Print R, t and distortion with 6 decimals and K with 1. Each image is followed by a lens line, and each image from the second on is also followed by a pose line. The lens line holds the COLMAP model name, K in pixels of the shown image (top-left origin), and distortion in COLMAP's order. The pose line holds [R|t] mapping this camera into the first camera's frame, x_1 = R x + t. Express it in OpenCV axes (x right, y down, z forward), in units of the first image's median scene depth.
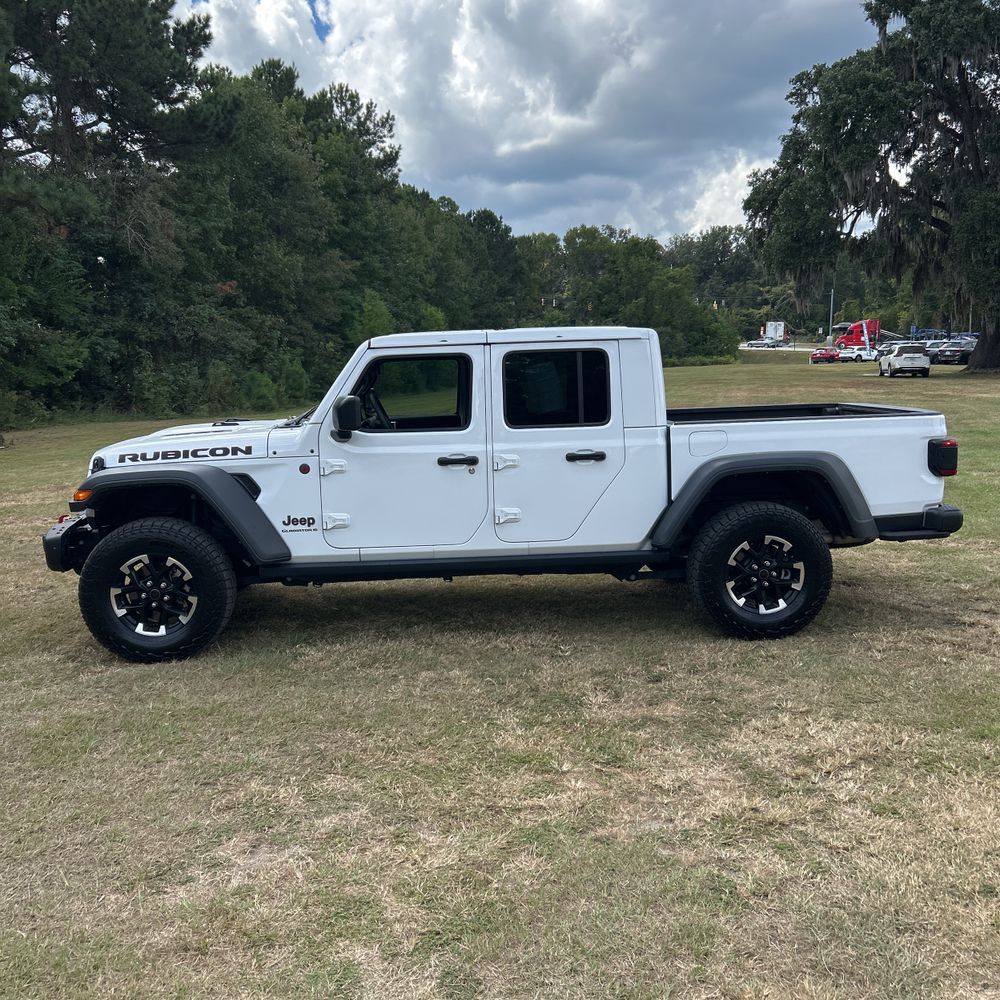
lens RADIAL K [[1015.1, 0, 497.3], [0, 1015.1, 503.6], [0, 0, 1]] dist [0.096401, -0.158202]
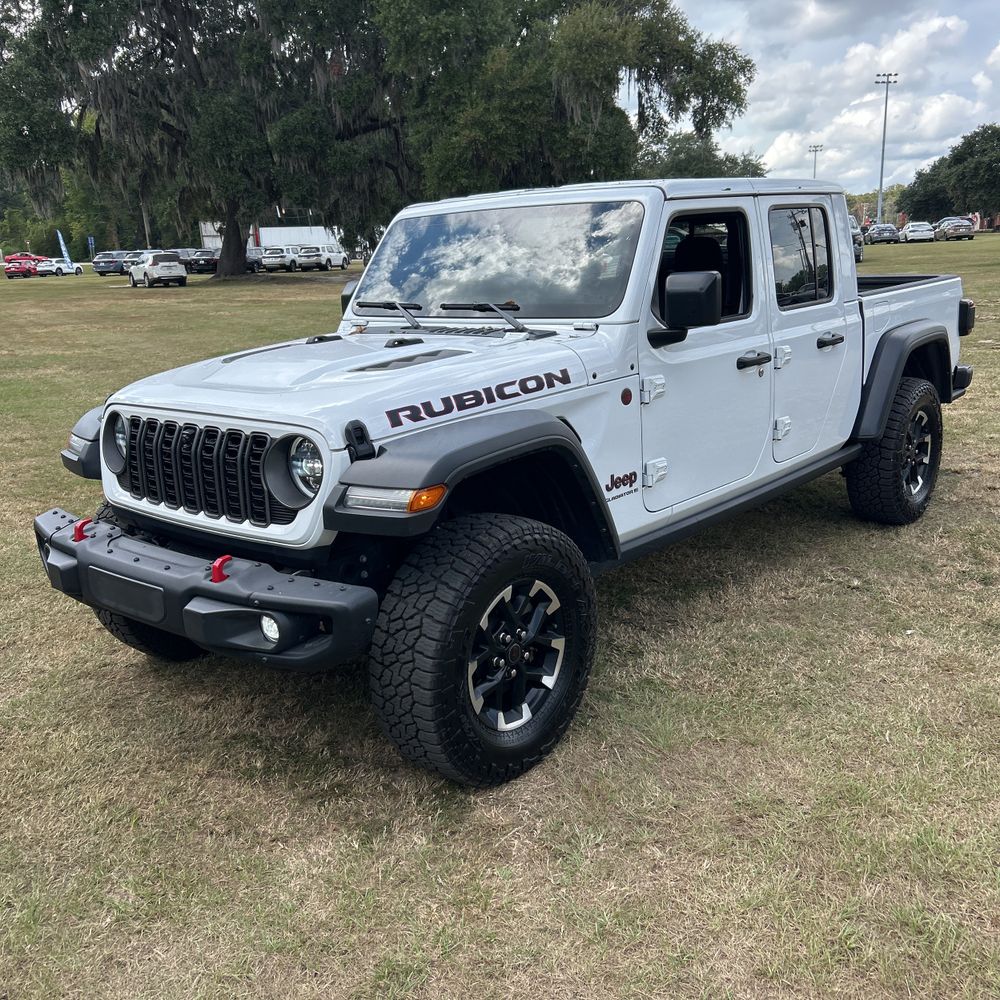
lens RADIAL K [[1026.9, 0, 493.6], [0, 1026.9, 513.4], [0, 0, 1]] dist [0.018225, -0.006230]
pose [[0.708574, -0.192799, 0.678786, -0.112986], [0.132304, 0.981189, 0.140582, -0.010366], [-0.693122, -0.009807, 0.720754, 0.098027]]
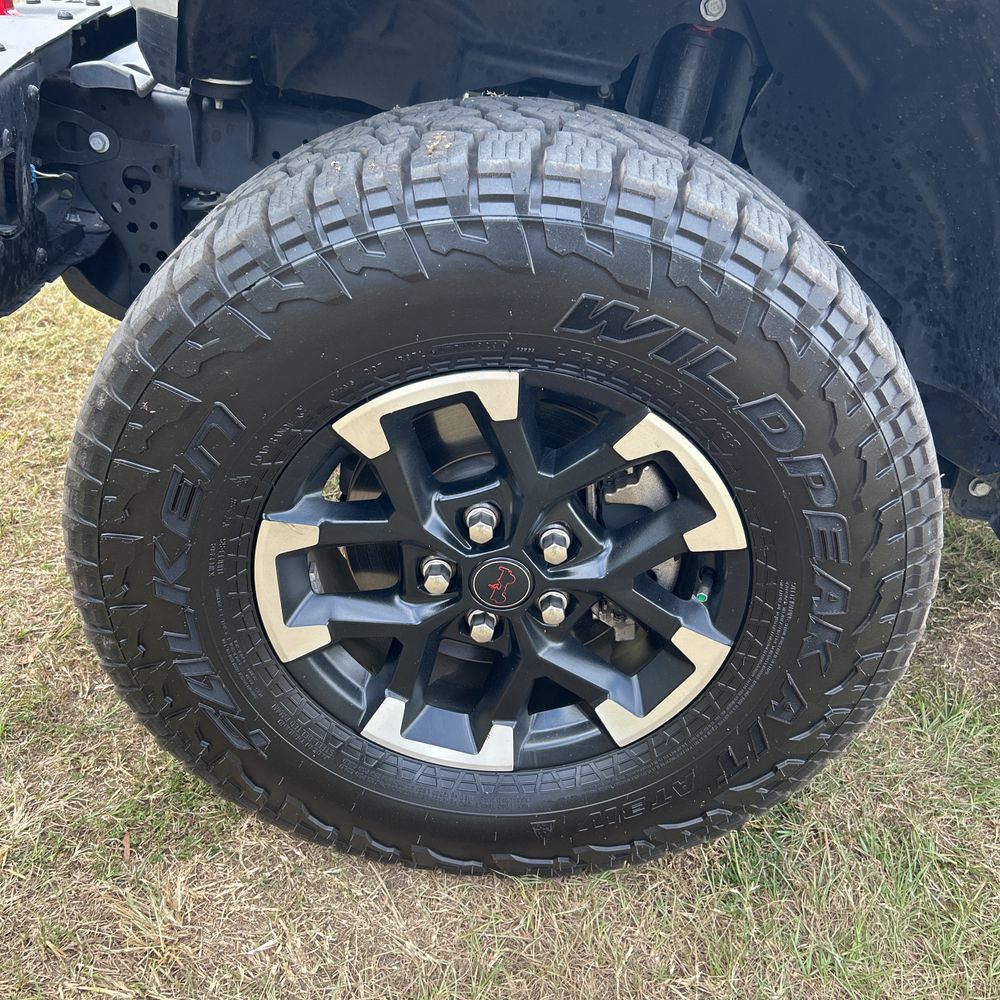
lens RADIAL K [[1029.0, 0, 507.9], [0, 1029.0, 502.8], [0, 0, 1]] dist [0.103636, -0.207065]
pose [[0.978301, 0.204165, 0.035264, -0.054985], [-0.201794, 0.900343, 0.385567, 0.001389], [0.046970, -0.384316, 0.922006, 0.135620]]
